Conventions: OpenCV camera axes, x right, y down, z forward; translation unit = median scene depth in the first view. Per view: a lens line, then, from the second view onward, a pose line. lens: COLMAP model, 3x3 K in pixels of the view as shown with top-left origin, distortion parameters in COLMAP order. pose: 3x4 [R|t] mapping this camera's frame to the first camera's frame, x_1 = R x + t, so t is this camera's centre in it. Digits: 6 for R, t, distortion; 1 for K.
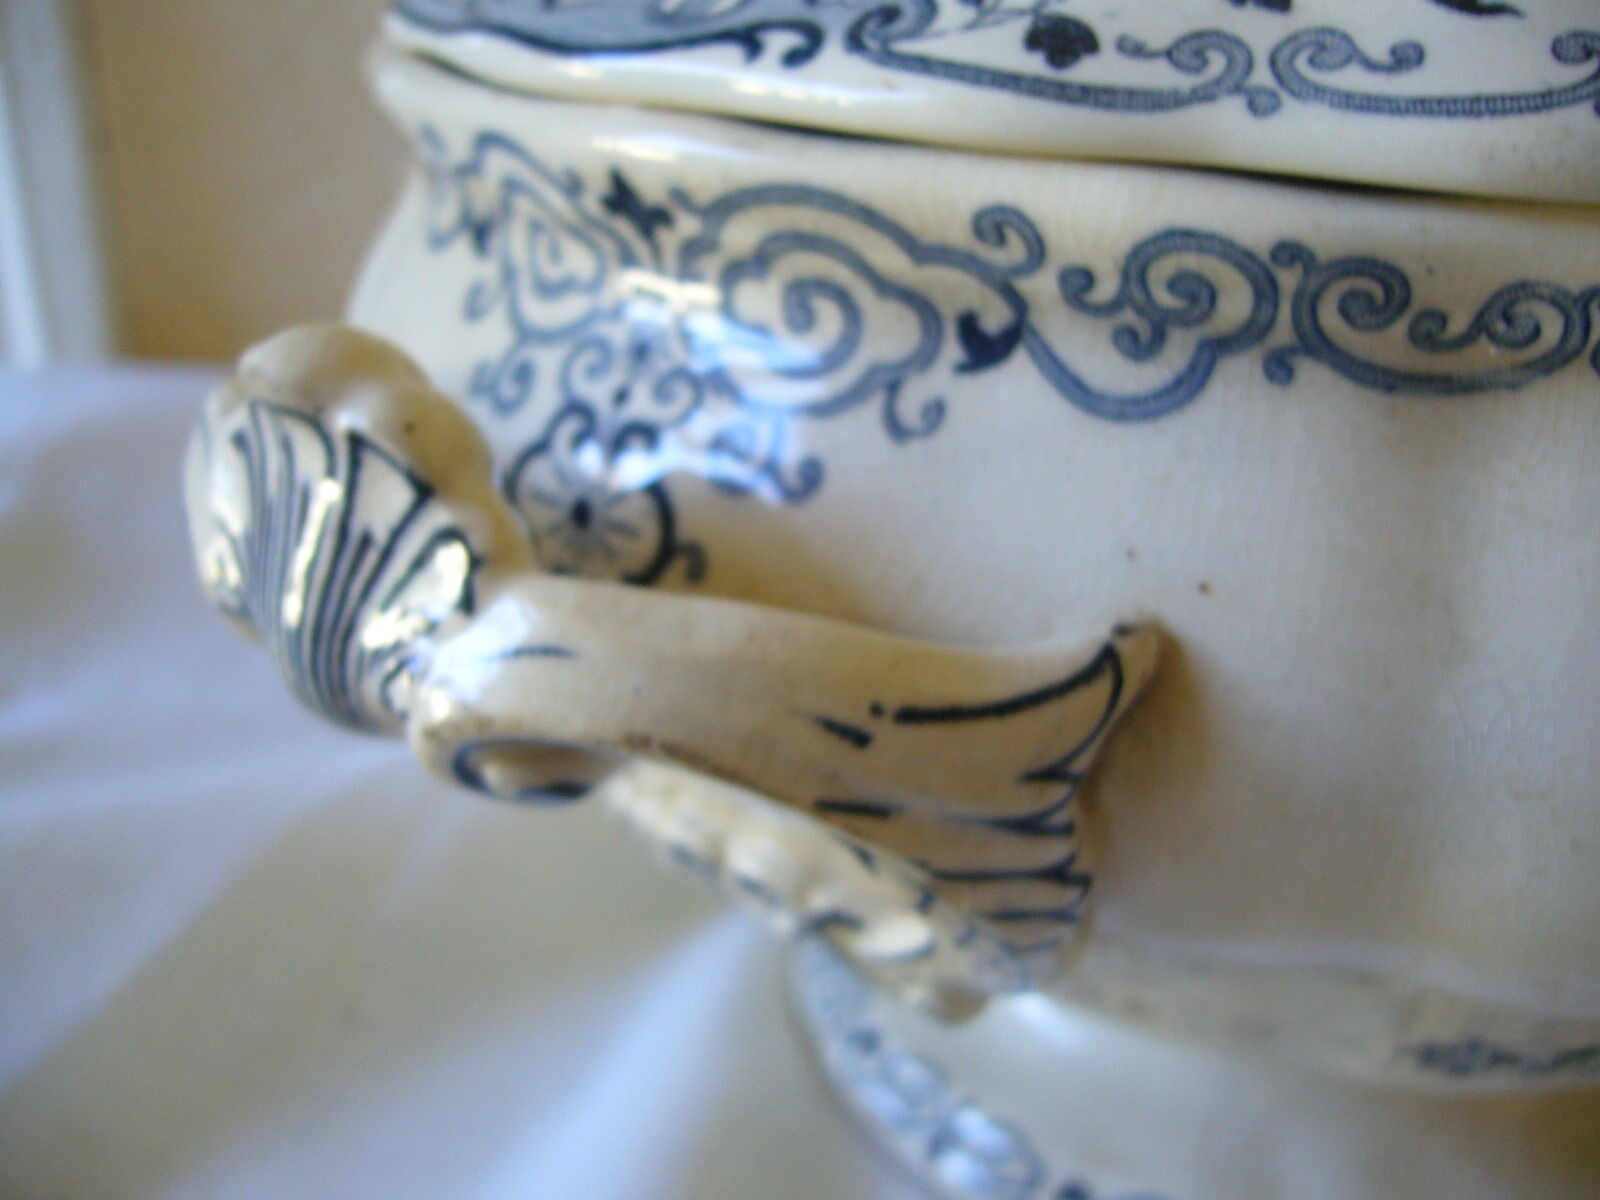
lens RADIAL K [[1699.2, 0, 800.0], [0, 1699.2, 600.0], [0, 0, 1]] dist [-0.102932, 0.011138]
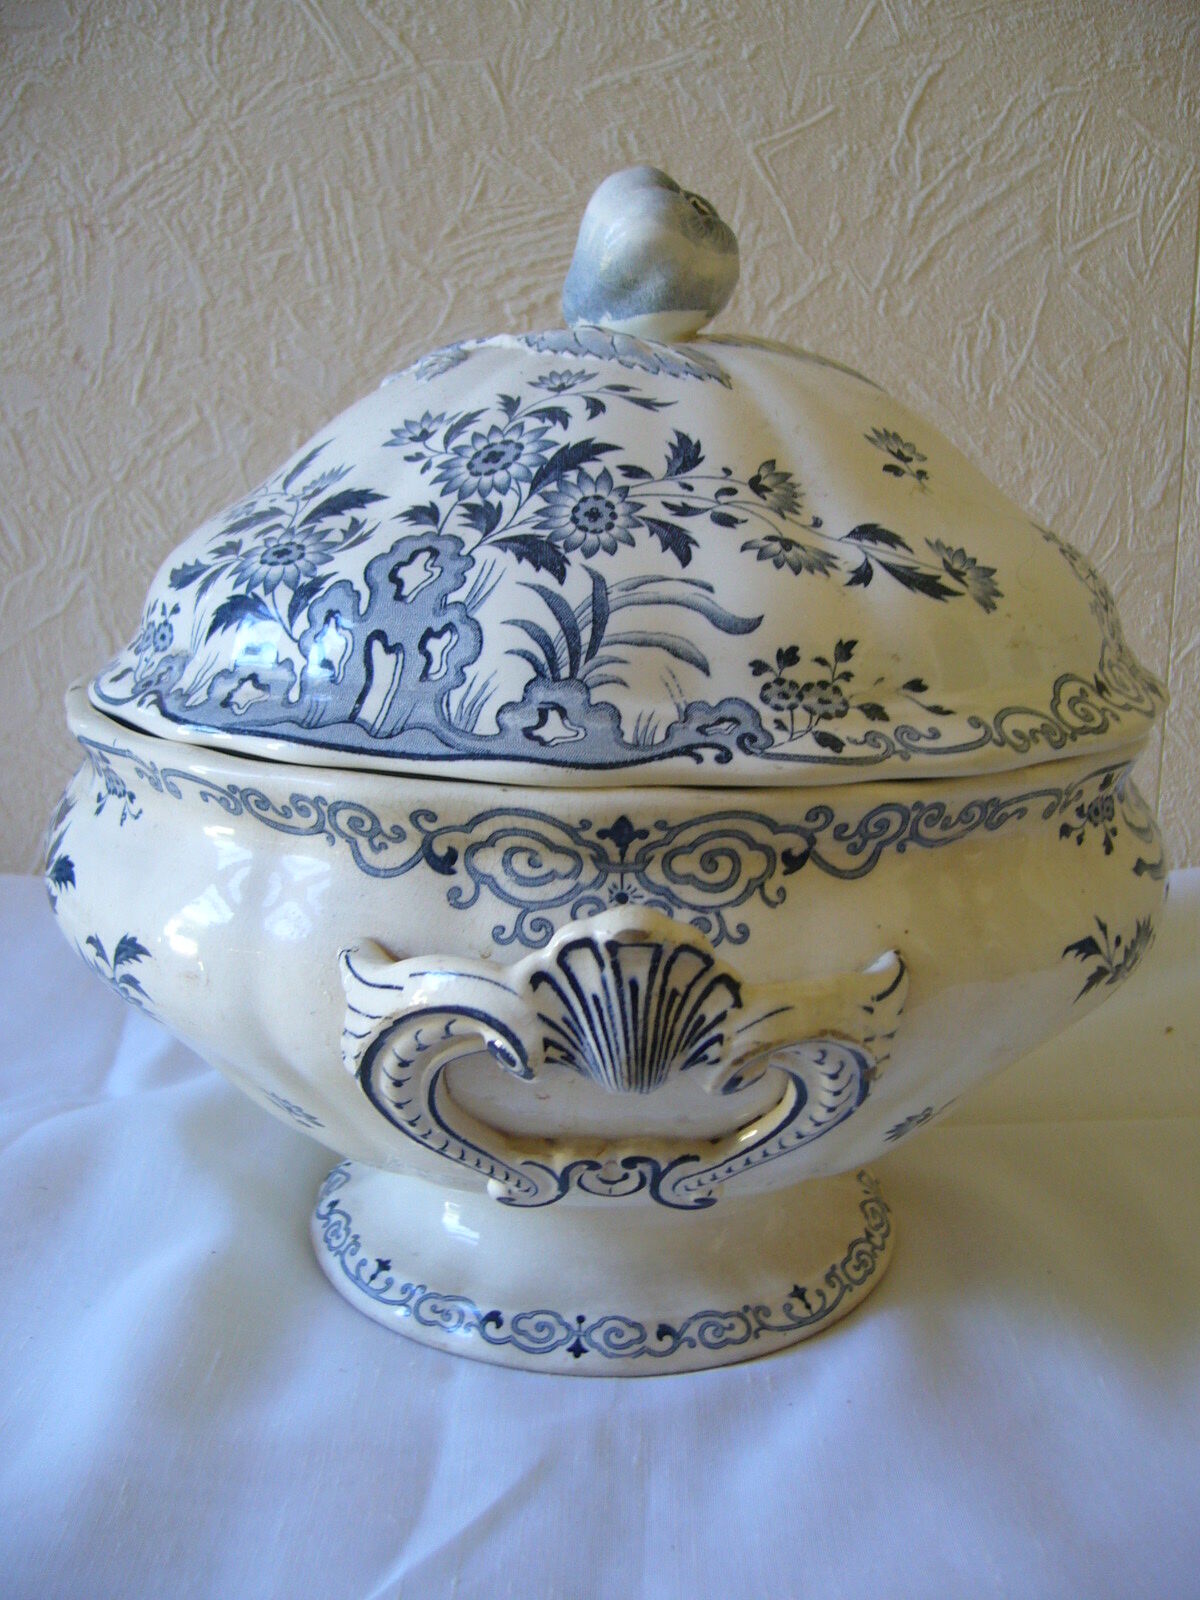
lens RADIAL K [[1699.2, 0, 600.0], [0, 1699.2, 800.0], [0, 0, 1]] dist [-0.102932, 0.011138]
pose [[0.685245, -0.157187, 0.711148, -1.903462], [0.273086, 0.960647, -0.050804, -0.196676], [-0.675176, 0.229018, 0.701205, -0.581594]]
